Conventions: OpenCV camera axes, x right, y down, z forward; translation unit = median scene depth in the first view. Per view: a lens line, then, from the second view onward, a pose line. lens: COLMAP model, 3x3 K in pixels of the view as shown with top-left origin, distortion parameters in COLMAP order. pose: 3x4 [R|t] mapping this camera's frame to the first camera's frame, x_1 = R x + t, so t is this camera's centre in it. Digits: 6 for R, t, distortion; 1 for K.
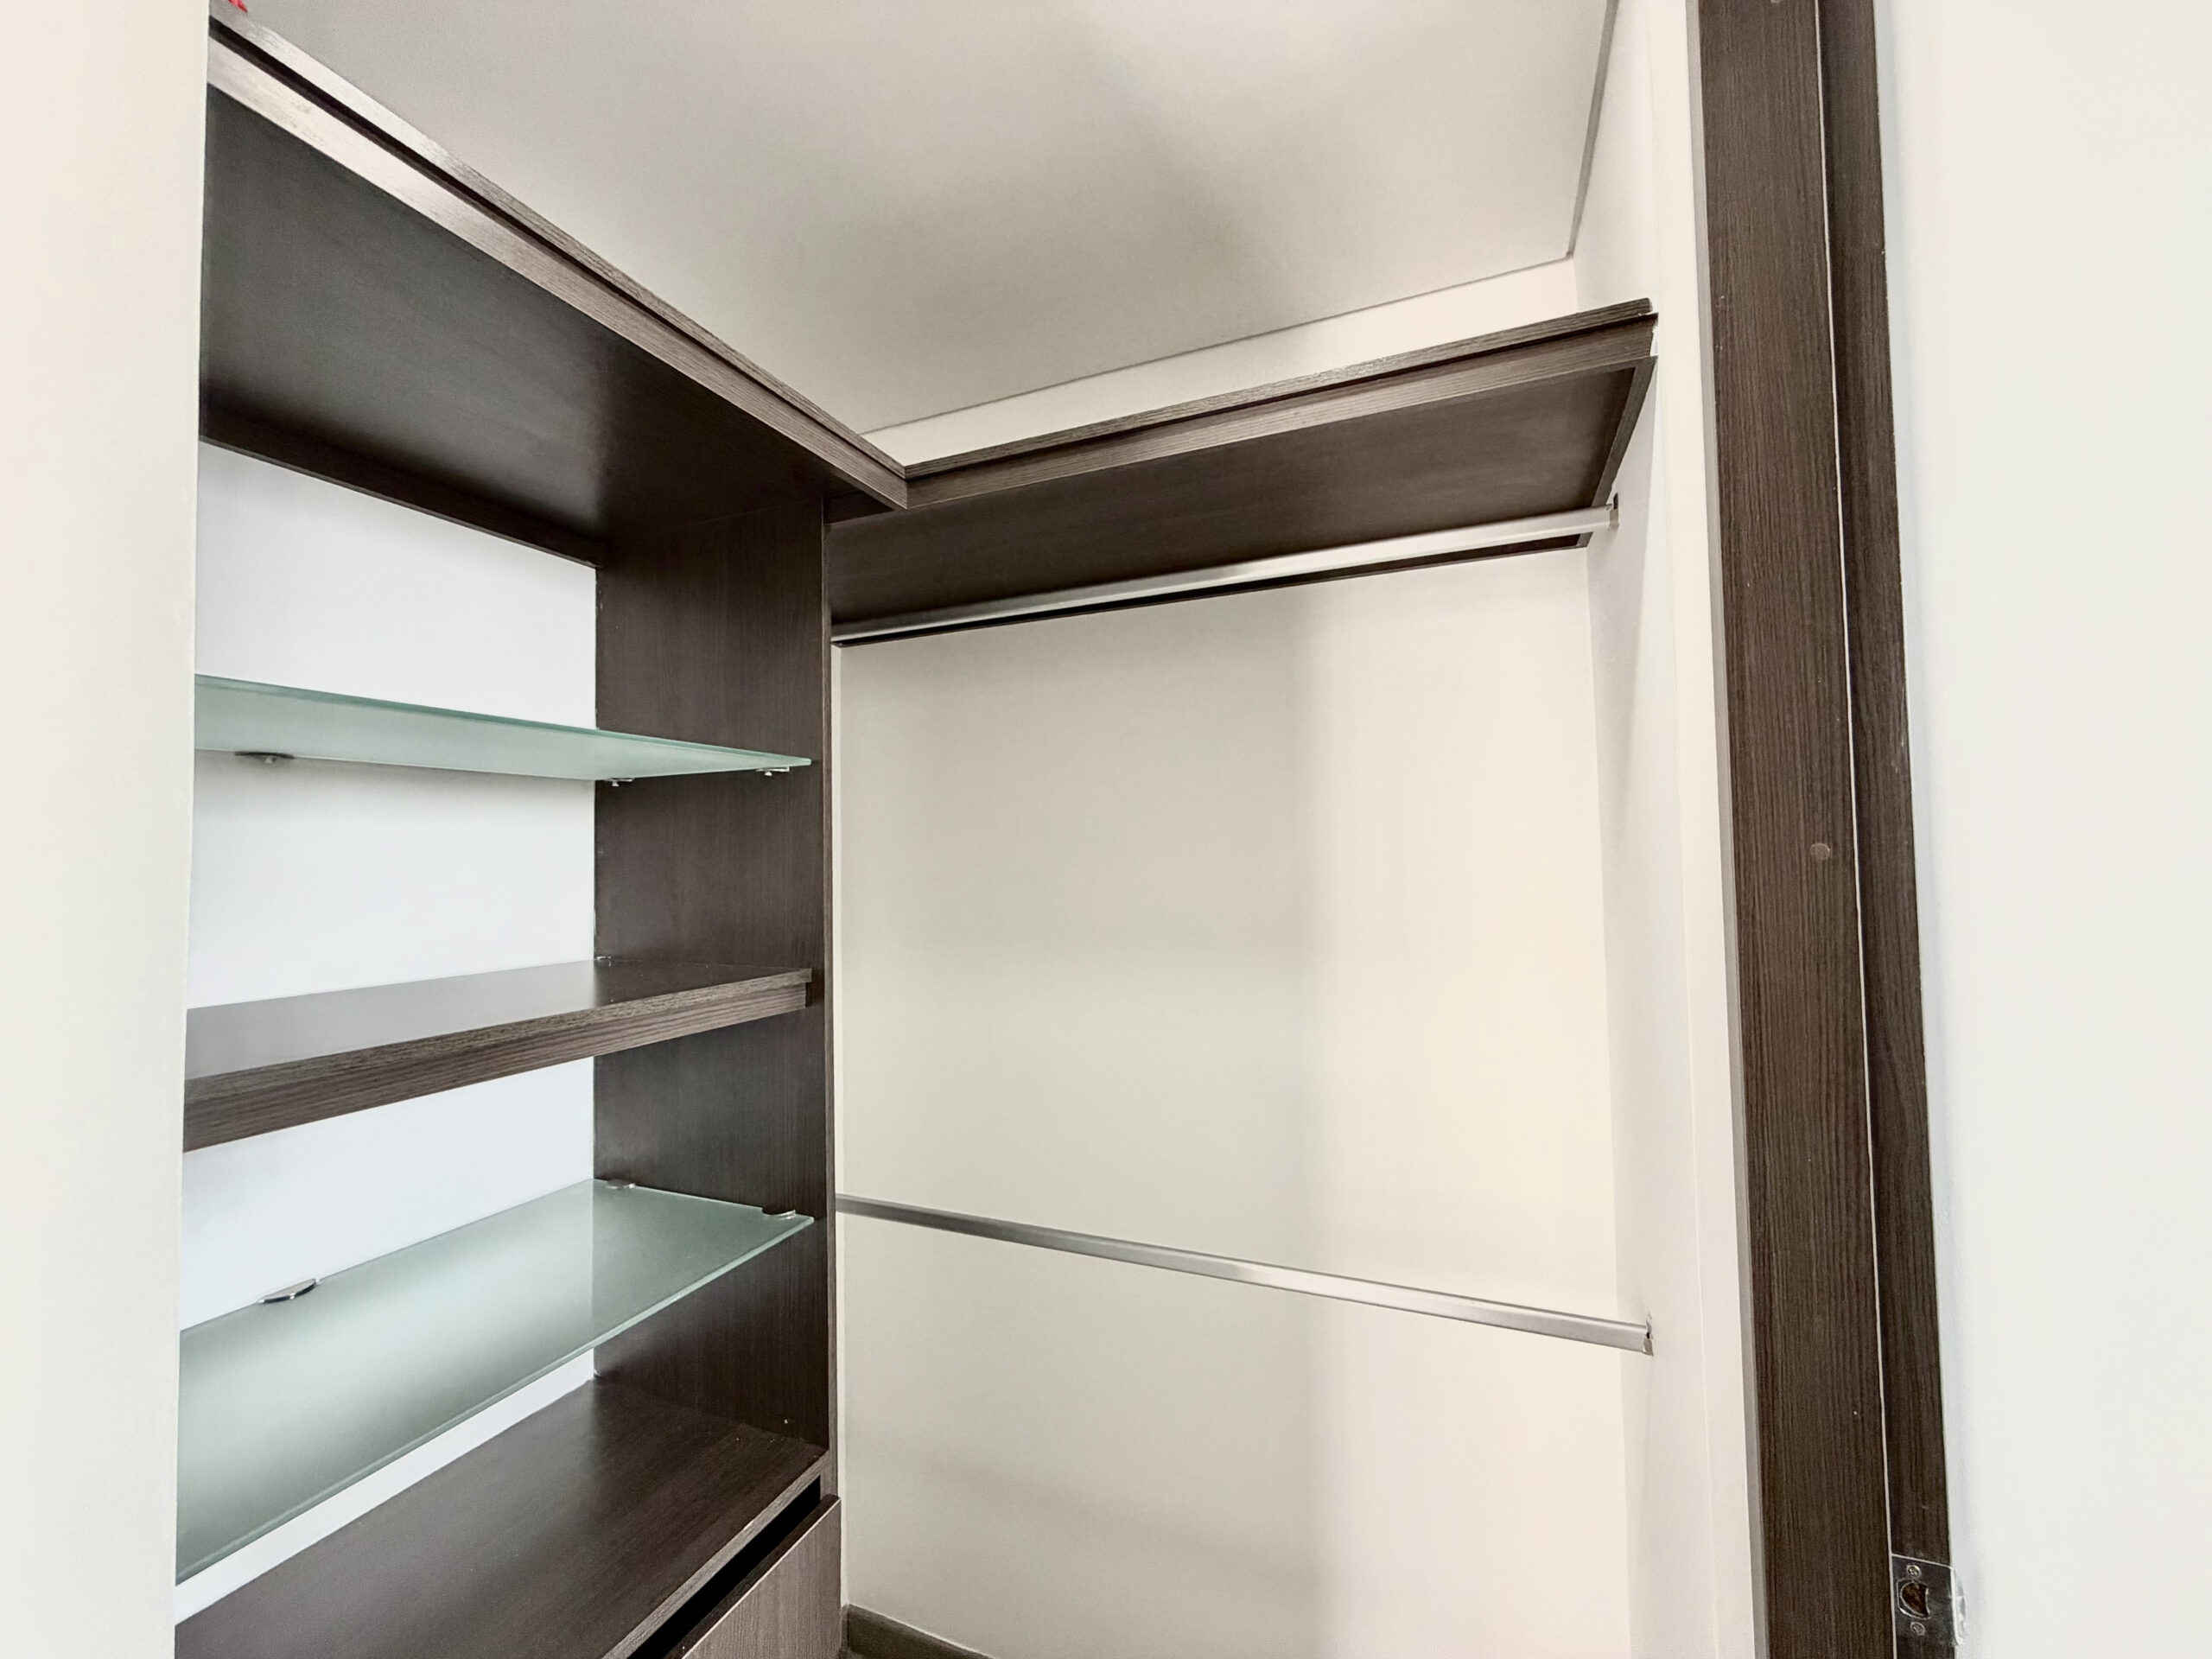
lens RADIAL K [[881.0, 0, 1098.8], [0, 881.0, 824.5], [0, 0, 1]] dist [-0.000281, -0.000073]
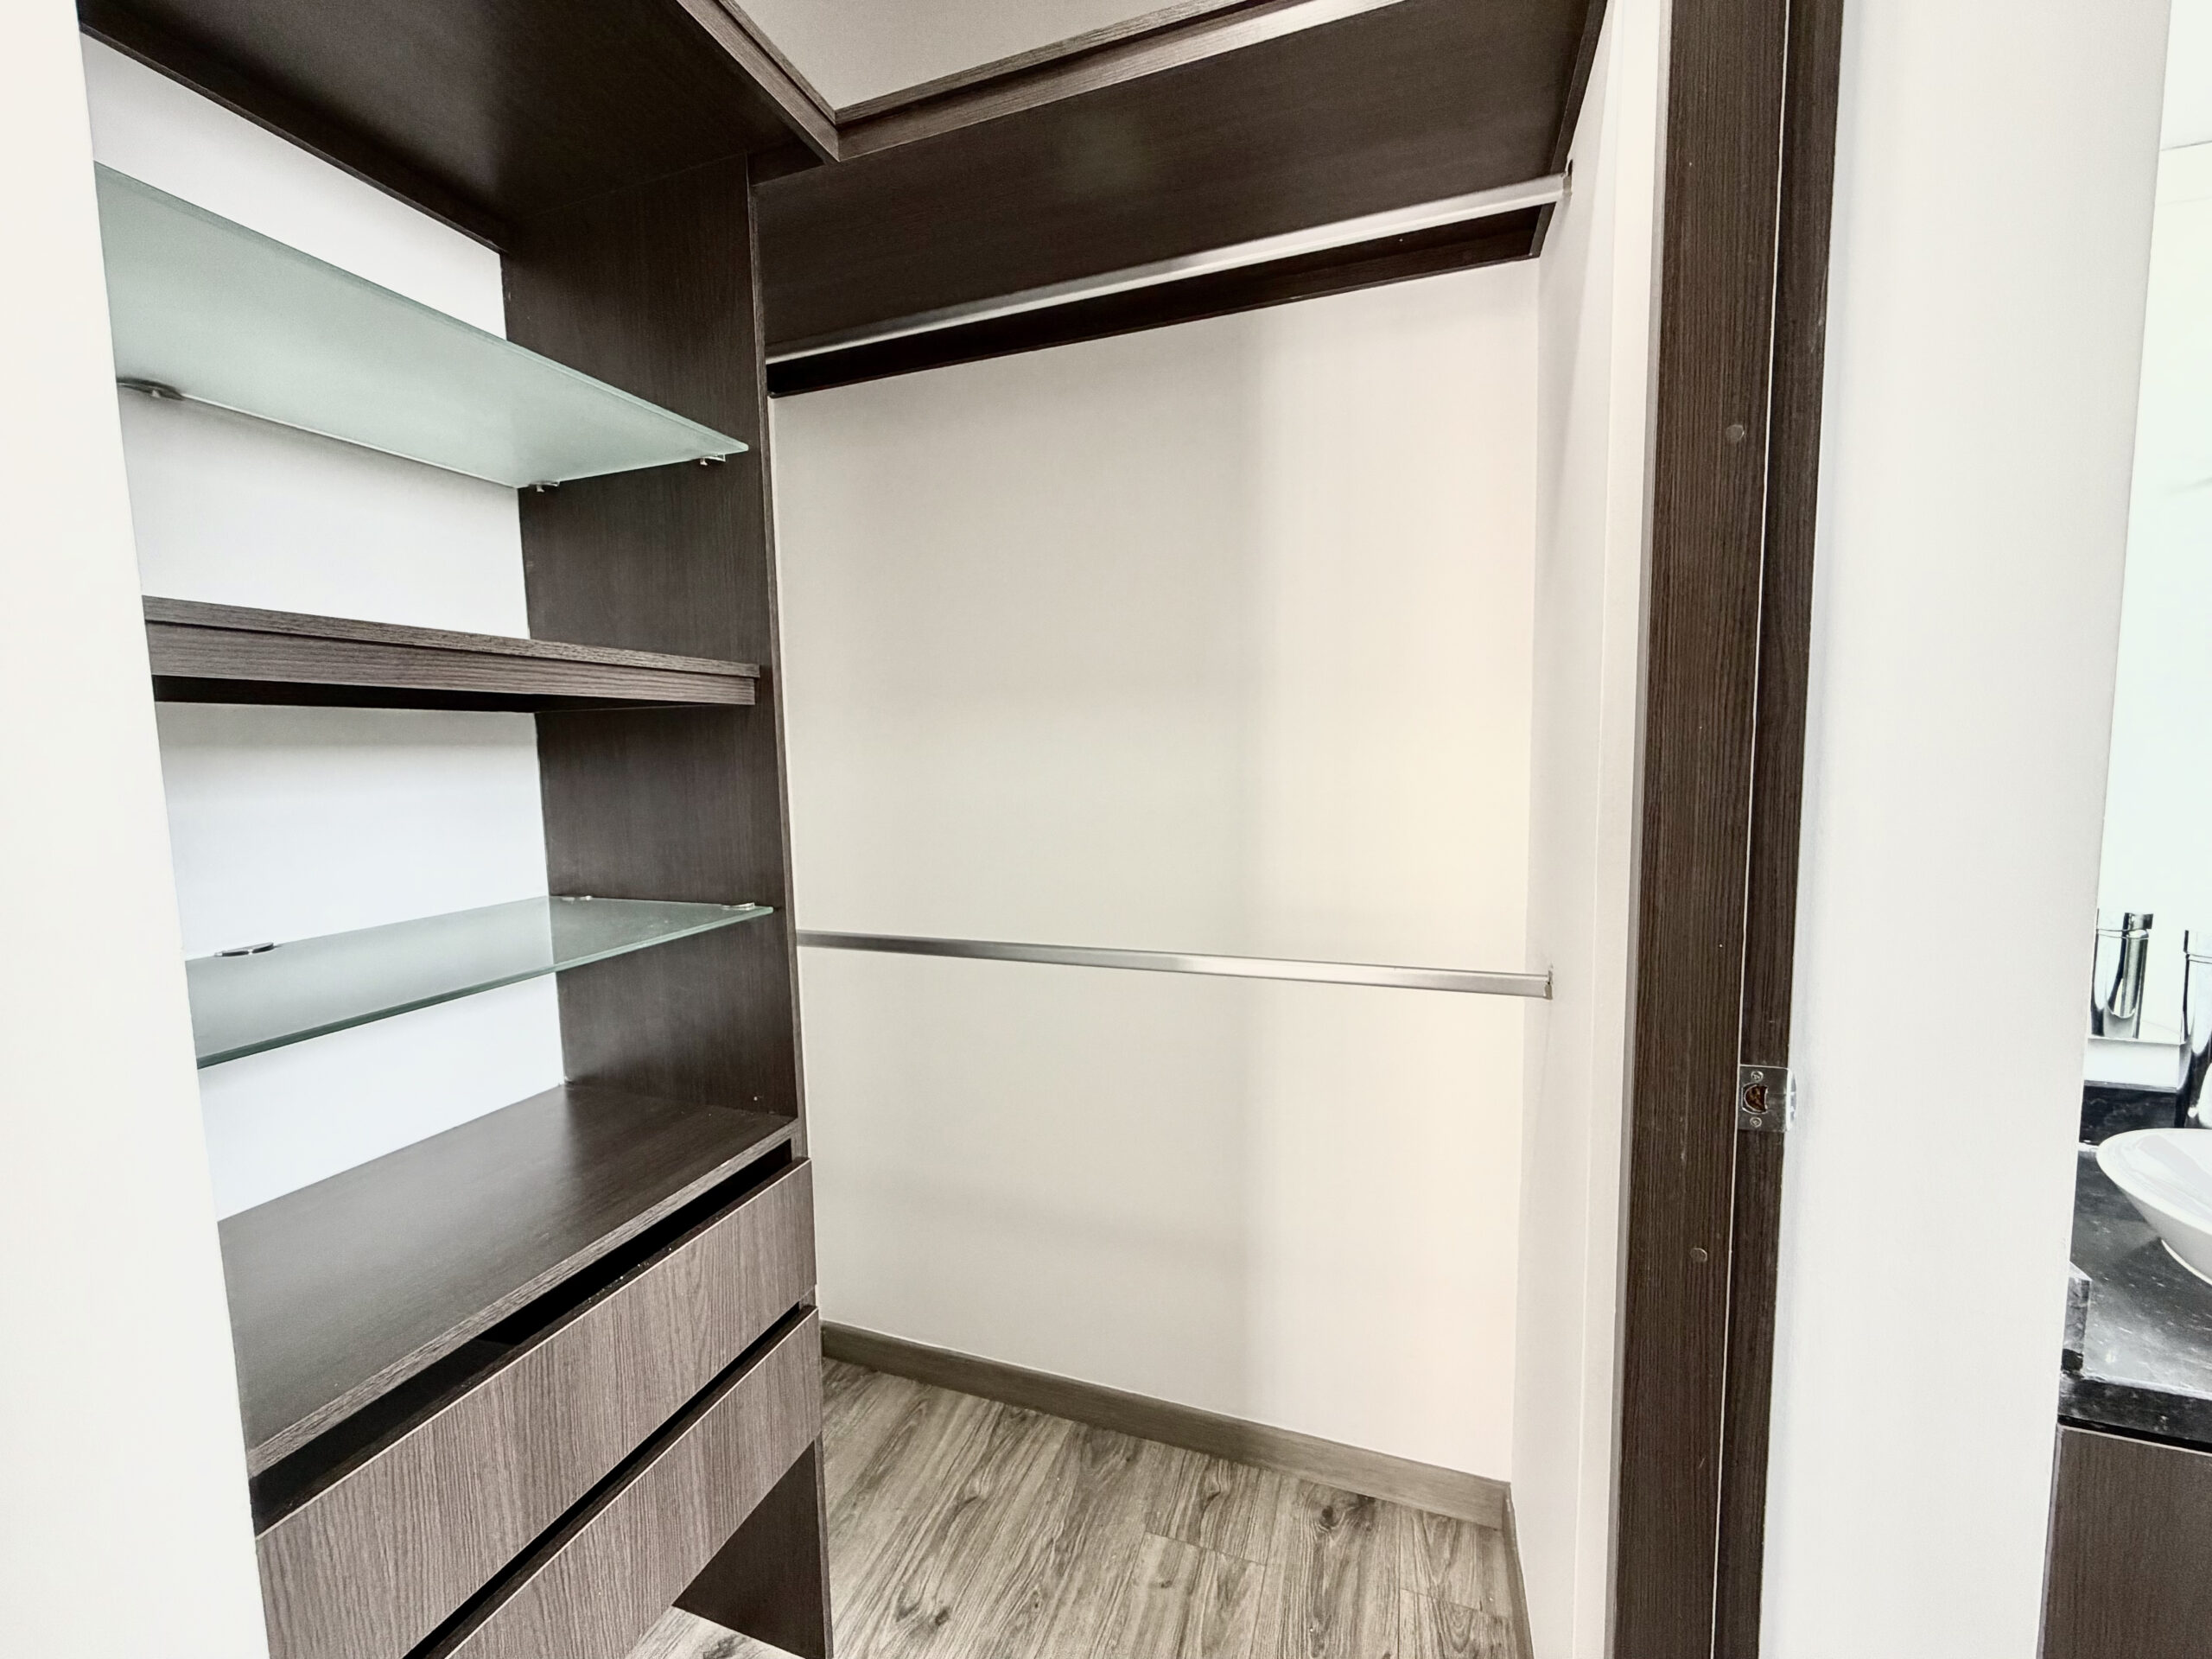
lens RADIAL K [[881.0, 0, 1100.4], [0, 881.0, 834.4], [0, 0, 1]] dist [-0.000281, -0.000073]
pose [[0.998329, -0.008152, 0.057199, 0.000709], [0.000943, 0.992163, 0.124944, 0.241663], [-0.057770, -0.124682, 0.990514, -0.035198]]
